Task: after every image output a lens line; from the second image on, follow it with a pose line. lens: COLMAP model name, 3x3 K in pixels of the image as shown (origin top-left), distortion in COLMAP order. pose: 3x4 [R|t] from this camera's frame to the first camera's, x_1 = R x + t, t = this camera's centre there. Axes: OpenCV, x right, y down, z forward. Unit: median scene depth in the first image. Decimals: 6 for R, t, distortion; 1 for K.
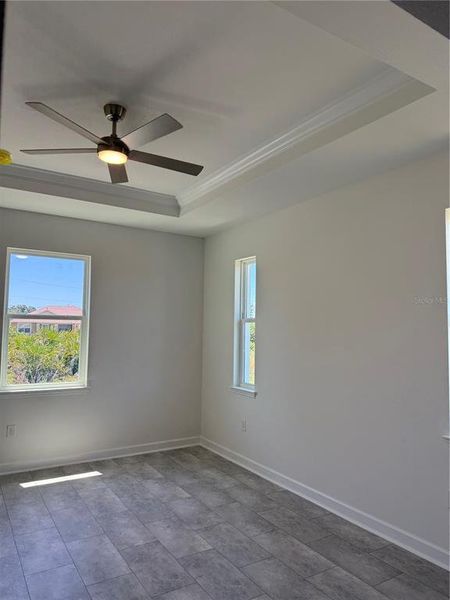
lens RADIAL K [[422.7, 0, 222.0], [0, 422.7, 299.3], [0, 0, 1]] dist [0.017110, -0.018196]
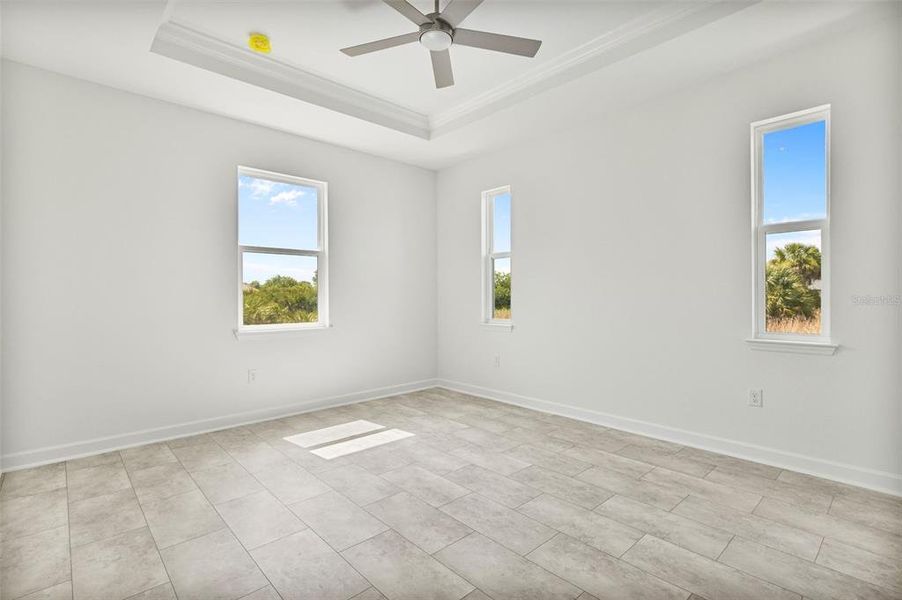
lens RADIAL K [[421.6, 0, 453.0], [0, 421.6, 300.1], [0, 0, 1]] dist [0.002289, 0.001664]
pose [[0.982783, -0.024003, 0.183199, -0.288835], [0.008167, 0.996200, 0.086712, 0.091120], [-0.184585, -0.083723, 0.979244, 0.080171]]
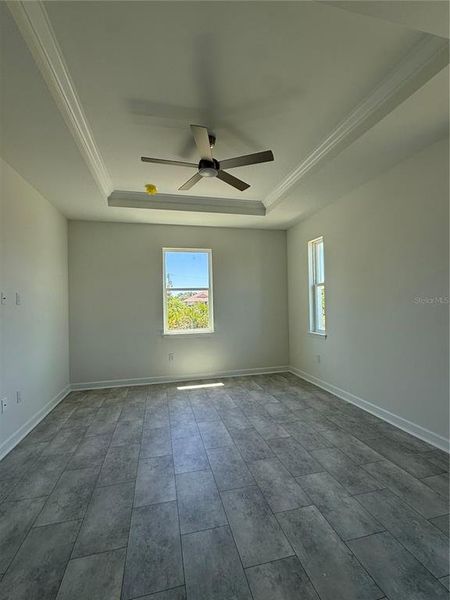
lens RADIAL K [[270.2, 0, 226.3], [0, 270.2, 302.7], [0, 0, 1]] dist [0.002072, -0.000365]
pose [[0.952171, -0.037728, -0.303228, 0.050867], [0.058625, 0.996469, 0.060106, 0.050129], [0.299889, -0.075008, 0.951021, 0.070781]]
